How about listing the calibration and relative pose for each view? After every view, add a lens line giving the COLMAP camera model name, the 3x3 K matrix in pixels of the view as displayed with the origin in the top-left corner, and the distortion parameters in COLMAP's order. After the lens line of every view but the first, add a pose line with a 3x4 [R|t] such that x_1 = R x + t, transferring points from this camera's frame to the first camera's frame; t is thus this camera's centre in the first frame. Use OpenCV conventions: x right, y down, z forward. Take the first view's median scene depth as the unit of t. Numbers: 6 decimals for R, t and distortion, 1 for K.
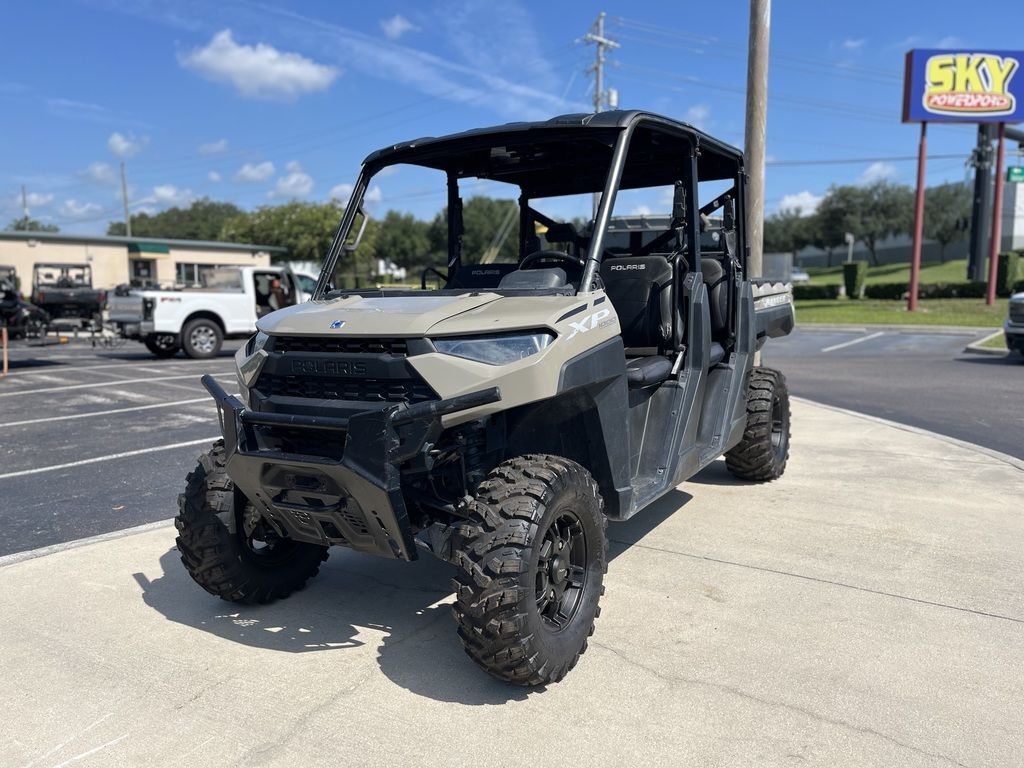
lens RADIAL K [[778.6, 0, 512.0], [0, 778.6, 384.0], [0, 0, 1]] dist [0.074049, -0.107628]
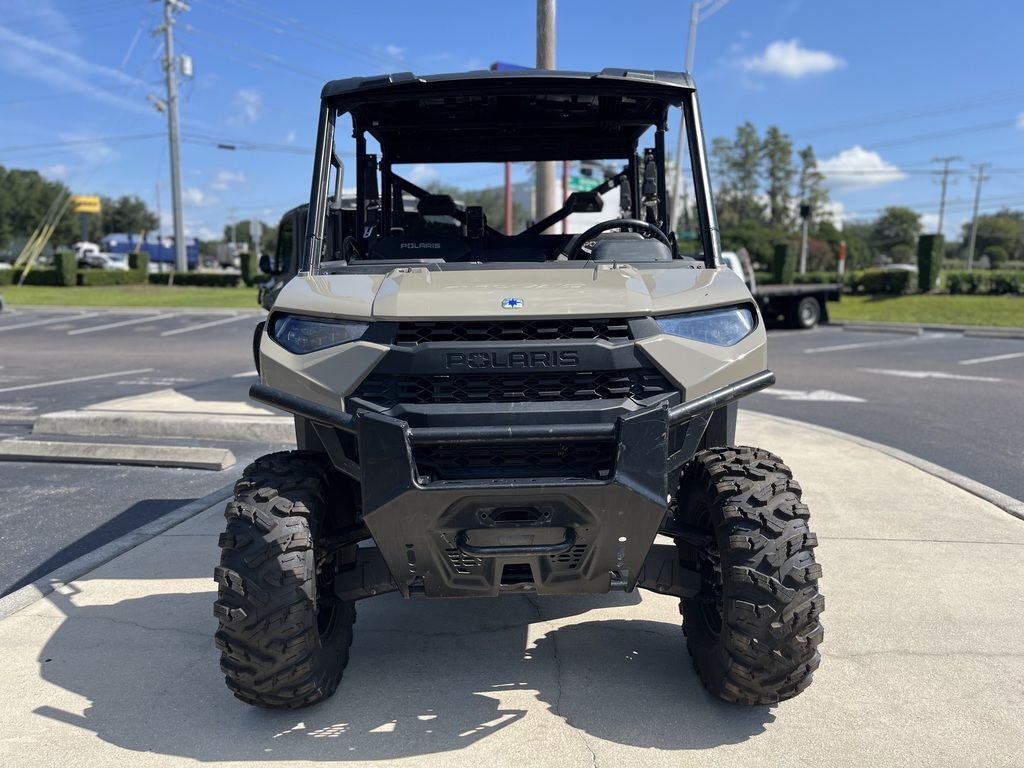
lens RADIAL K [[778.6, 0, 512.0], [0, 778.6, 384.0], [0, 0, 1]] dist [0.074049, -0.107628]
pose [[0.851410, -0.065788, 0.520359, -0.495346], [0.059110, 0.997817, 0.029437, -0.016082], [-0.521160, 0.005695, 0.853440, 0.283459]]
